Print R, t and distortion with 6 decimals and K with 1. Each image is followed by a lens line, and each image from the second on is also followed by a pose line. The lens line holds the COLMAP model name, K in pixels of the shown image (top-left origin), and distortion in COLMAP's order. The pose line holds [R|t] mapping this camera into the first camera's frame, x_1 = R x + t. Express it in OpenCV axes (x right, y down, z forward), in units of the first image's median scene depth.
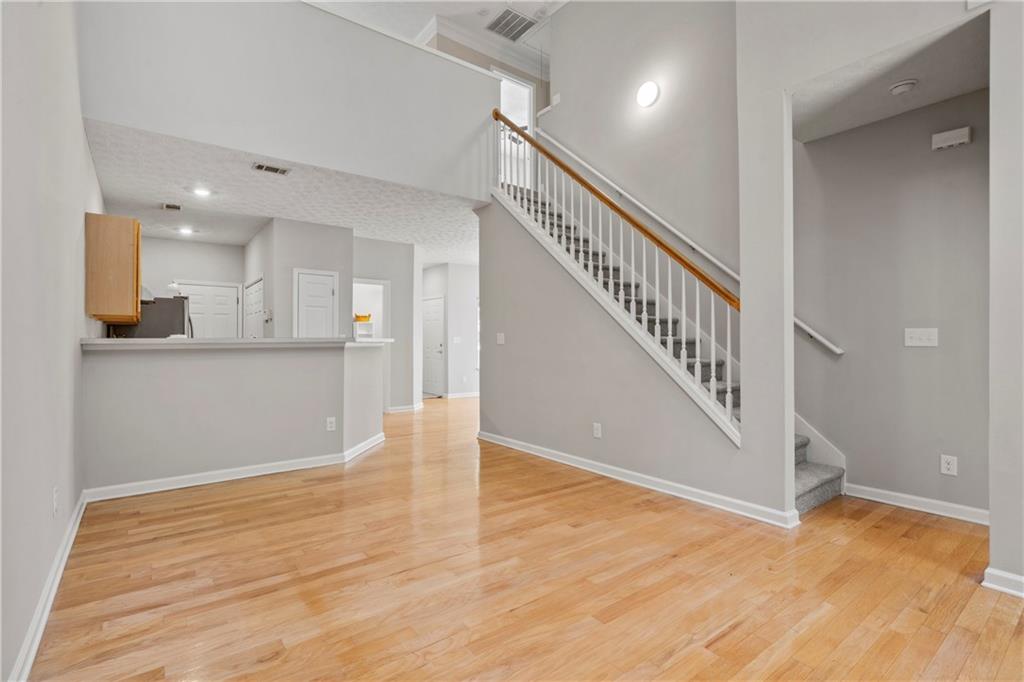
lens RADIAL K [[478.5, 0, 504.0], [0, 478.5, 338.2], [0, 0, 1]] dist [0.013114, -0.000414]
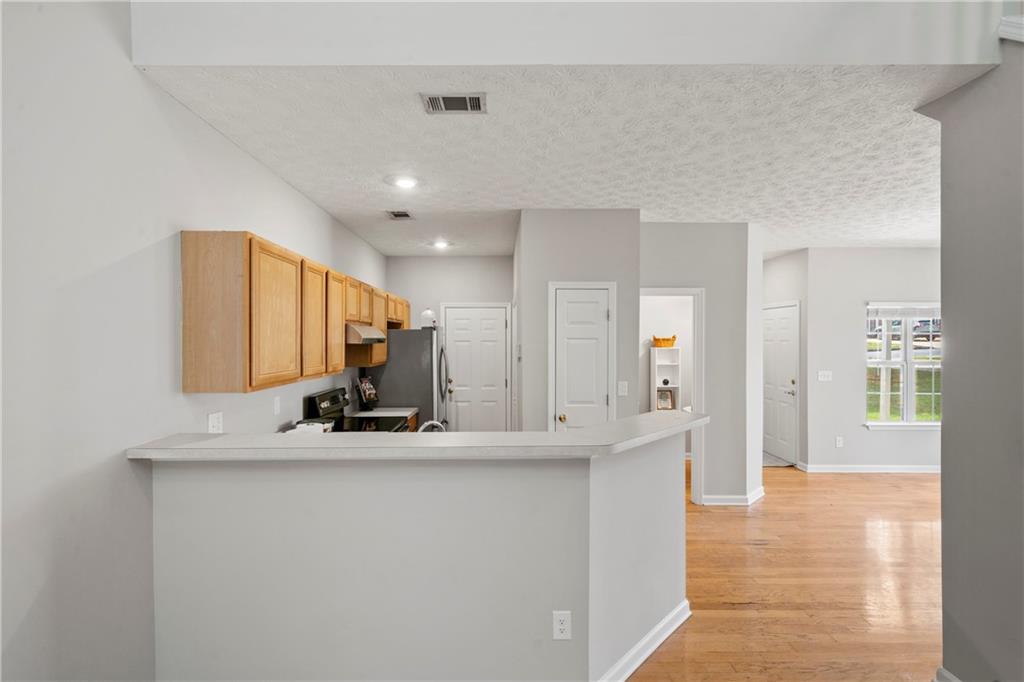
lens RADIAL K [[478.5, 0, 504.0], [0, 478.5, 338.2], [0, 0, 1]] dist [0.013114, -0.000414]
pose [[0.801508, 0.001363, -0.597982, -0.092273], [0.001949, 0.999986, 0.004891, -0.070569], [0.597980, -0.005085, 0.801495, 0.427617]]
